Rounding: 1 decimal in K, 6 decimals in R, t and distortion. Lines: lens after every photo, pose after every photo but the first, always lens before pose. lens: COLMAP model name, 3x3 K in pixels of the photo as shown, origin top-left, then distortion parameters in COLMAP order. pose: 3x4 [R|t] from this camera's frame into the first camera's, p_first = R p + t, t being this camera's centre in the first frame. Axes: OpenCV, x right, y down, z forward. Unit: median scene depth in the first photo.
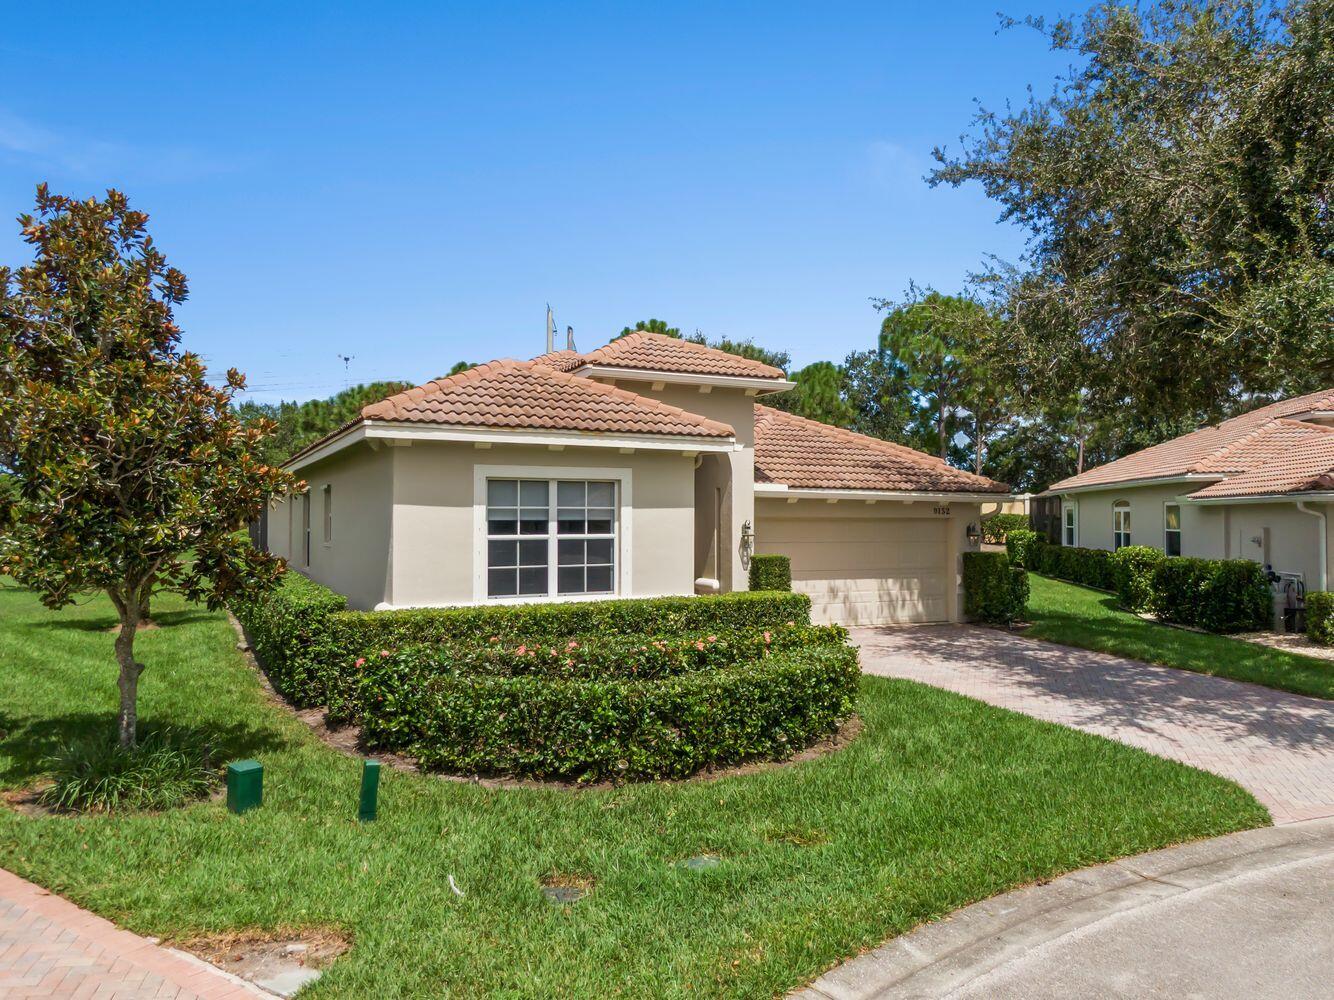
lens RADIAL K [[975.7, 0, 667.0], [0, 975.7, 500.0], [0, 0, 1]] dist [0.003363, 0.000018]
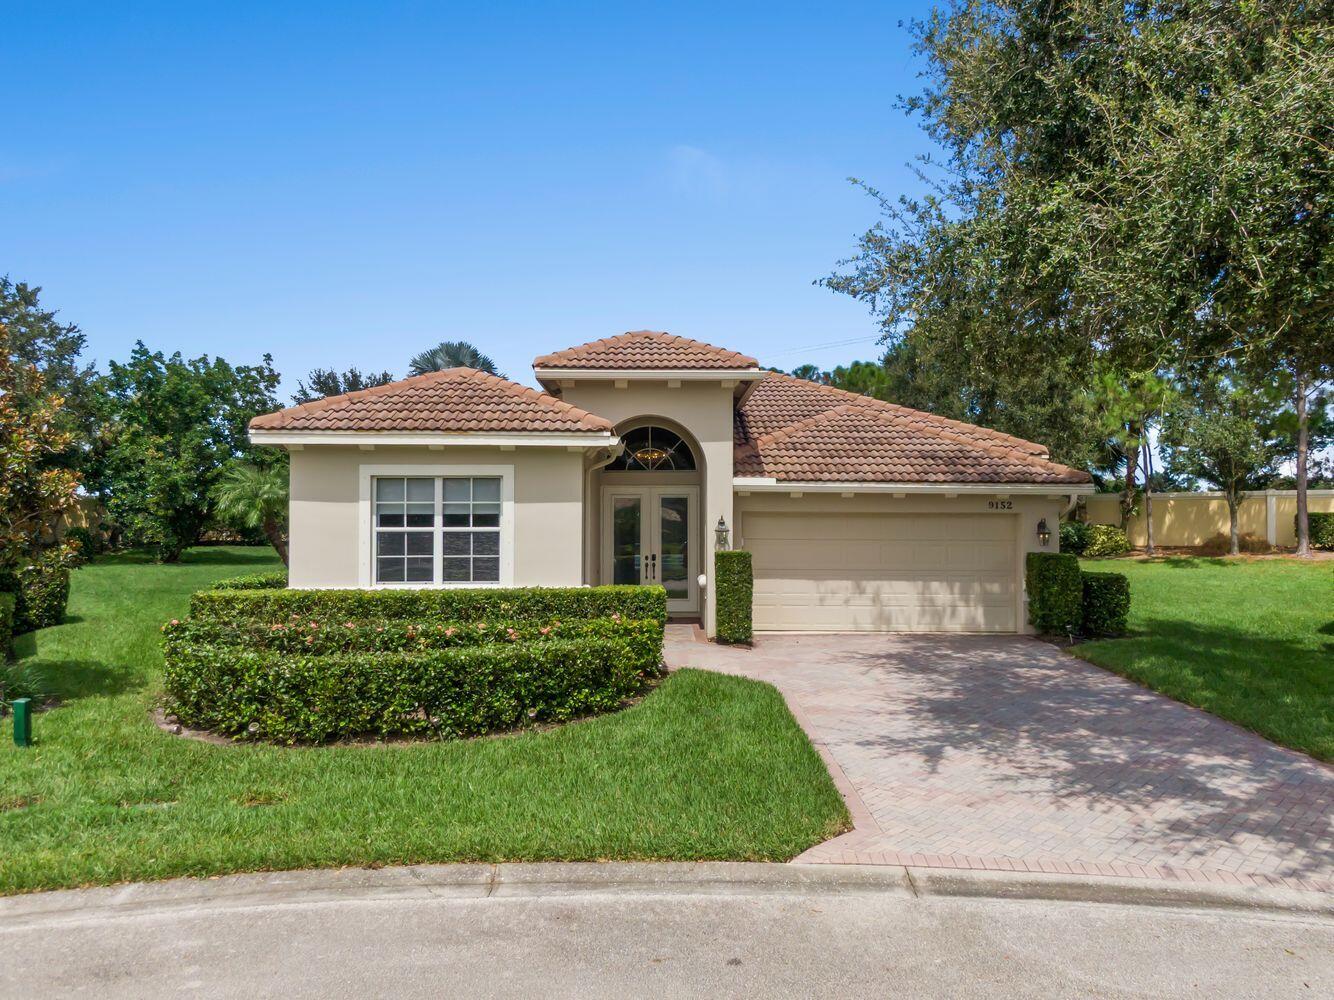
lens RADIAL K [[982.7, 0, 650.9], [0, 982.7, 498.1], [0, 0, 1]] dist [0.014155, 0.001834]
pose [[0.902425, -0.011016, -0.430705, 0.571866], [0.008418, 0.999933, -0.007938, 0.013640], [0.430764, 0.003538, 0.902458, 0.112902]]
